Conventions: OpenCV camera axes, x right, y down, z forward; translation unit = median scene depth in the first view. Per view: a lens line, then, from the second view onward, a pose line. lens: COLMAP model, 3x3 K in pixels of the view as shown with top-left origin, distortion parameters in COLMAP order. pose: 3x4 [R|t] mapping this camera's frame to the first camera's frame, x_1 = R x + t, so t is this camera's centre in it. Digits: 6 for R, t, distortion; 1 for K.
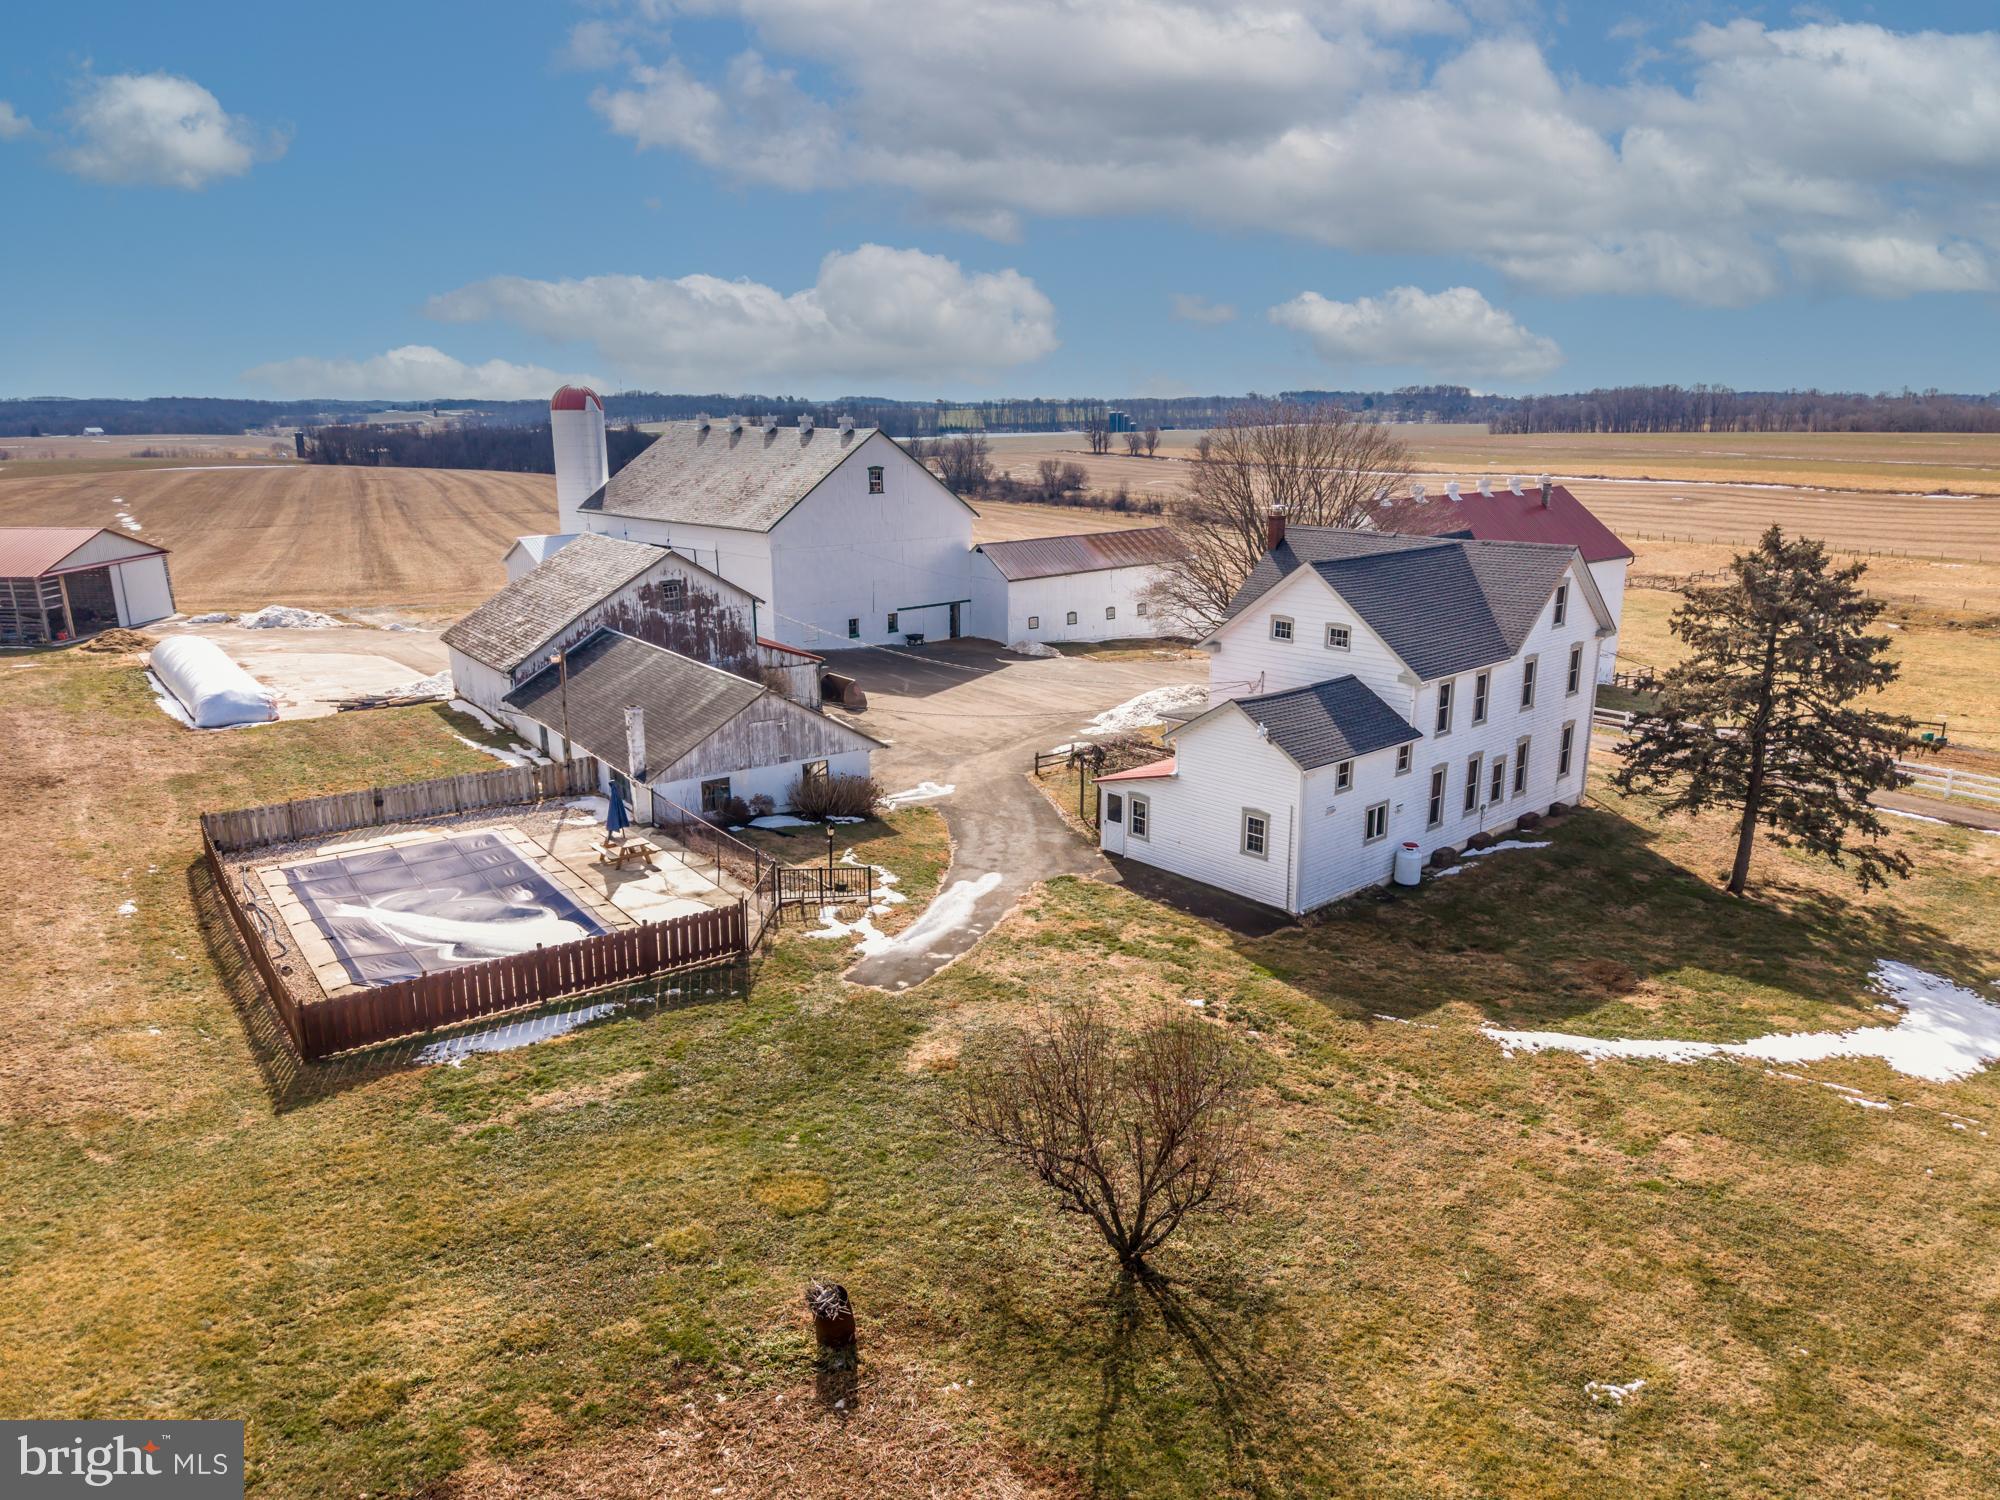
lens RADIAL K [[1327.1, 0, 1007.6], [0, 1327.1, 789.6], [0, 0, 1]] dist [0.036452, -0.044649]
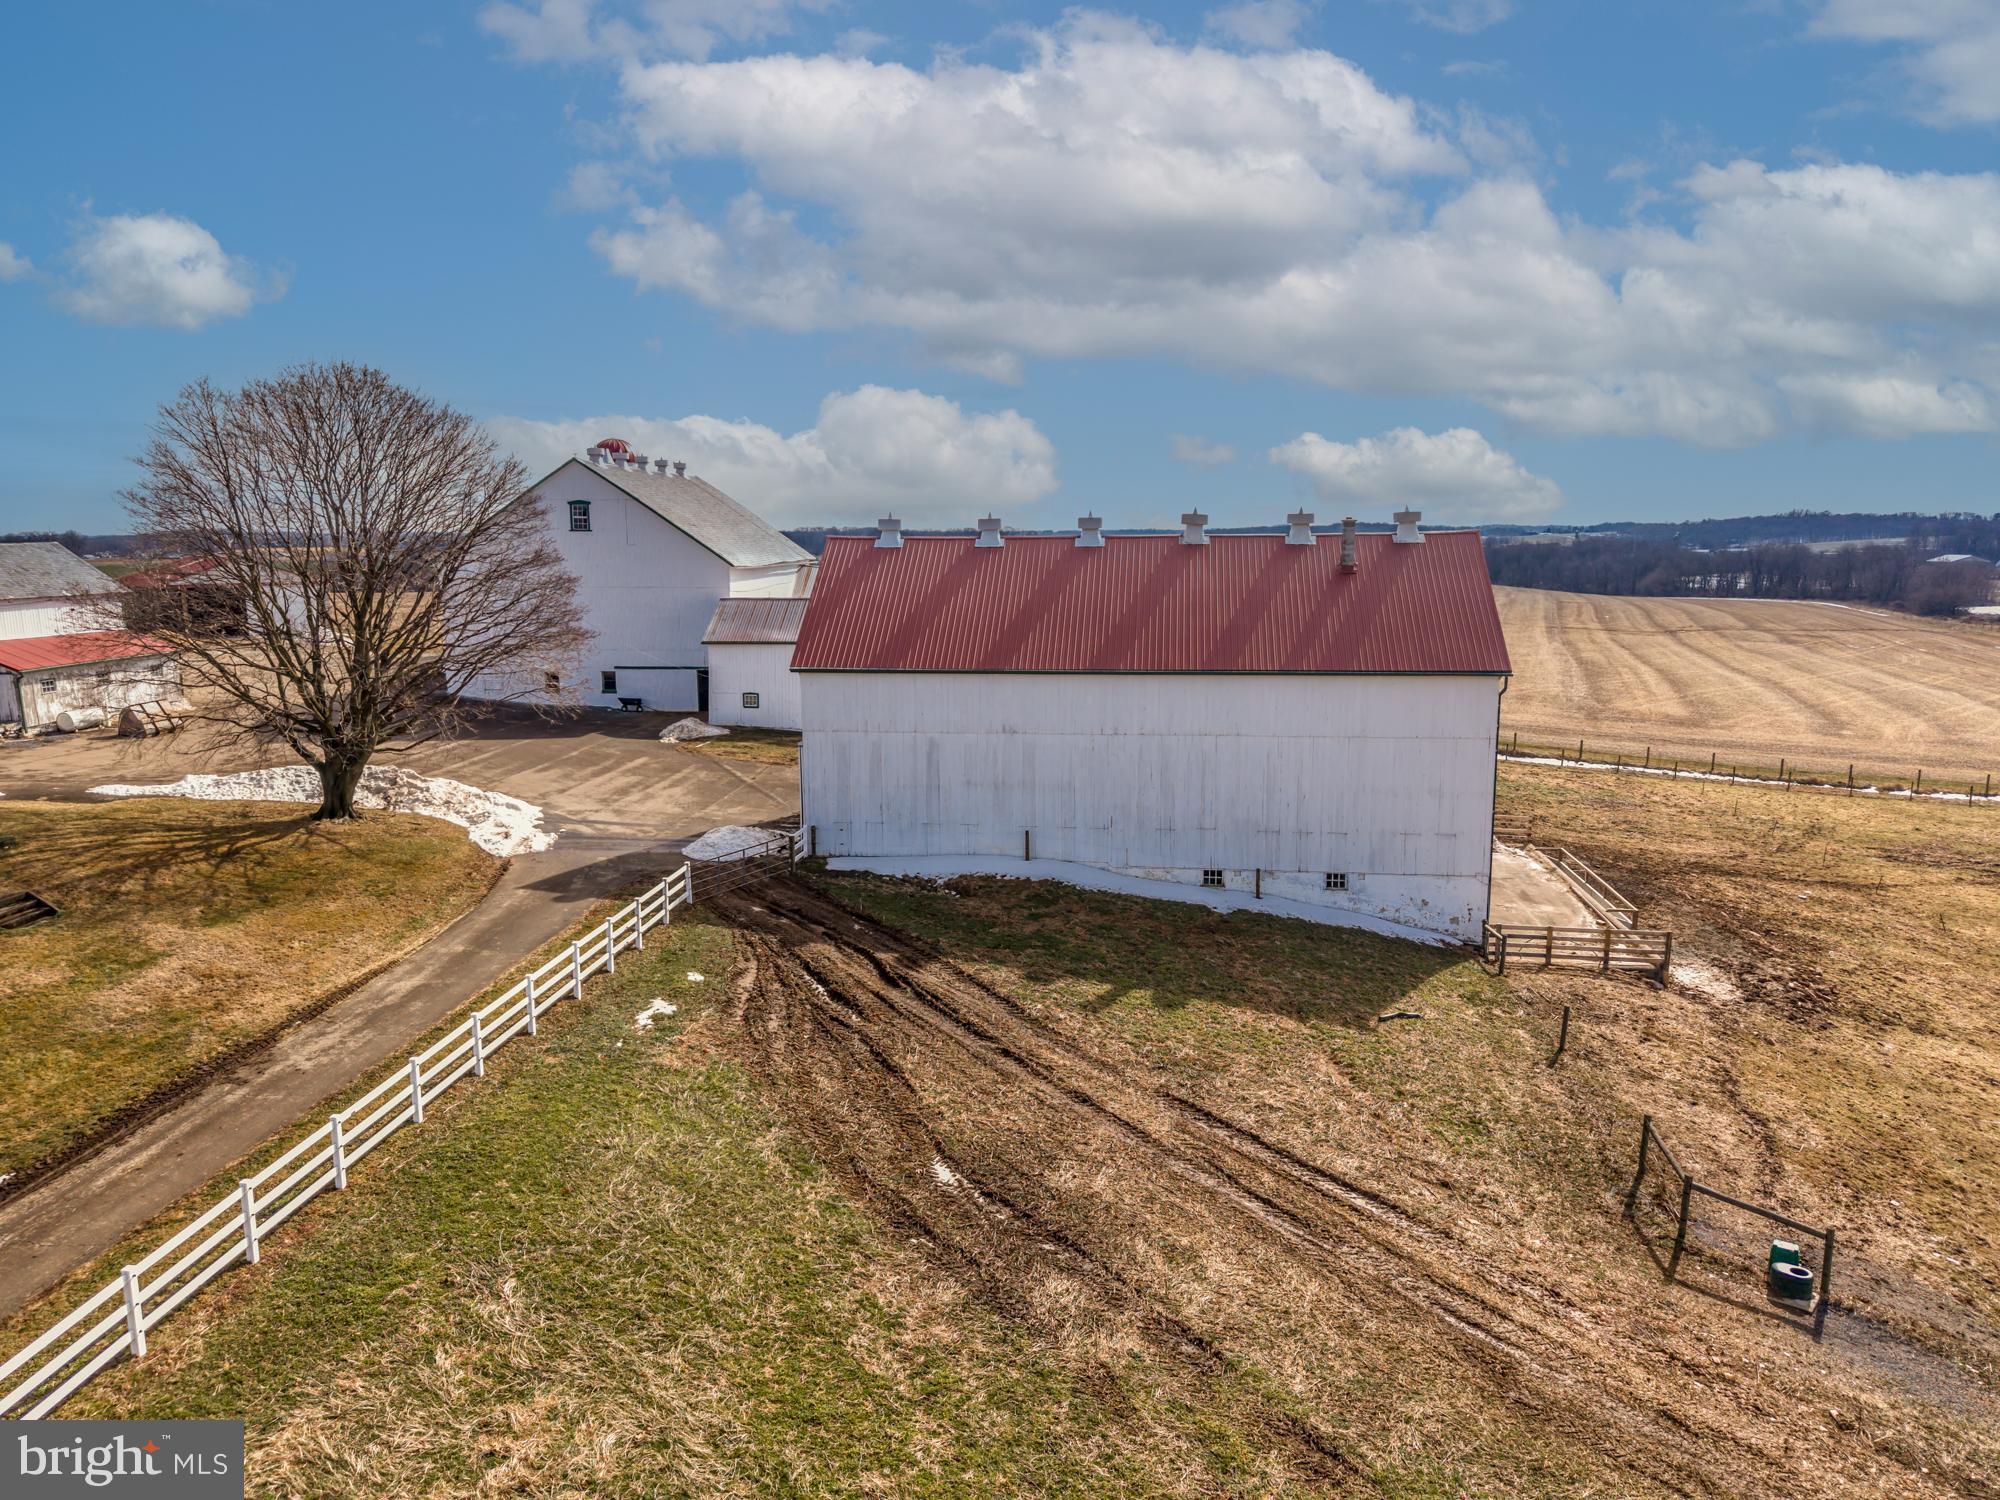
lens RADIAL K [[1349.3, 0, 1000.0], [0, 1349.3, 750.0], [0, 0, 1]] dist [0.033818, -0.050912]
pose [[0.690190, 0.112960, -0.714757, 1.506033], [-0.196860, 0.979798, -0.035246, -0.213156], [0.696336, 0.165033, 0.698484, 1.198066]]
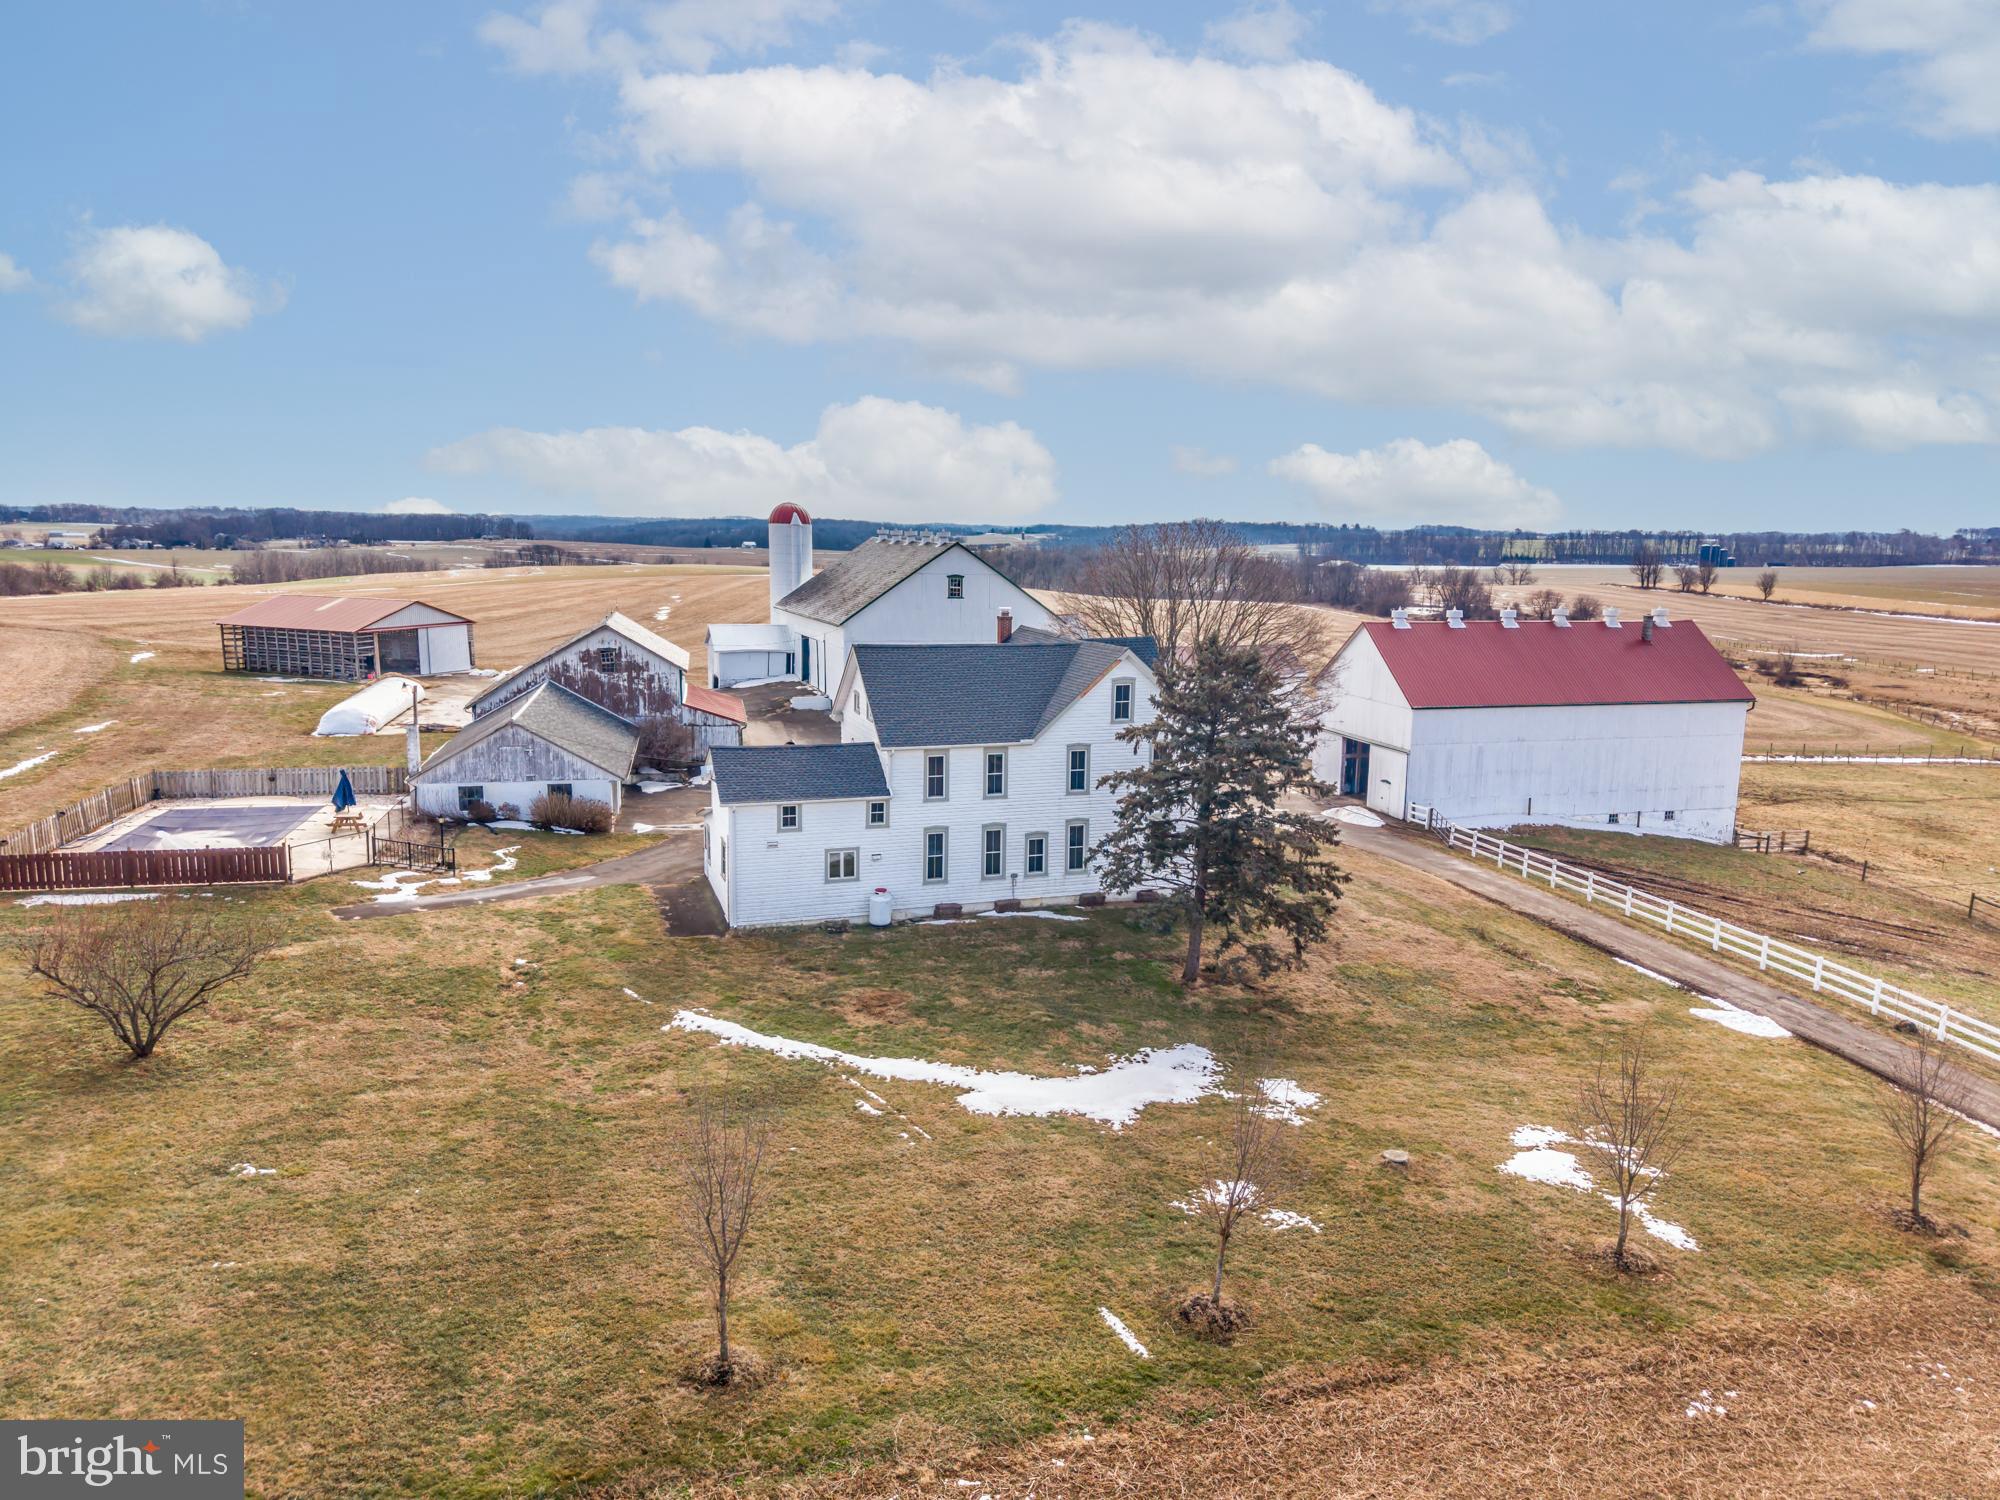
lens RADIAL K [[1365.7, 0, 1009.6], [0, 1365.7, 766.4], [0, 0, 1]] dist [0.037144, -0.048455]
pose [[0.917655, 0.084507, -0.388287, 0.816018], [-0.127067, 0.988226, -0.085224, 0.021111], [0.376514, 0.127544, 0.917589, -0.046093]]
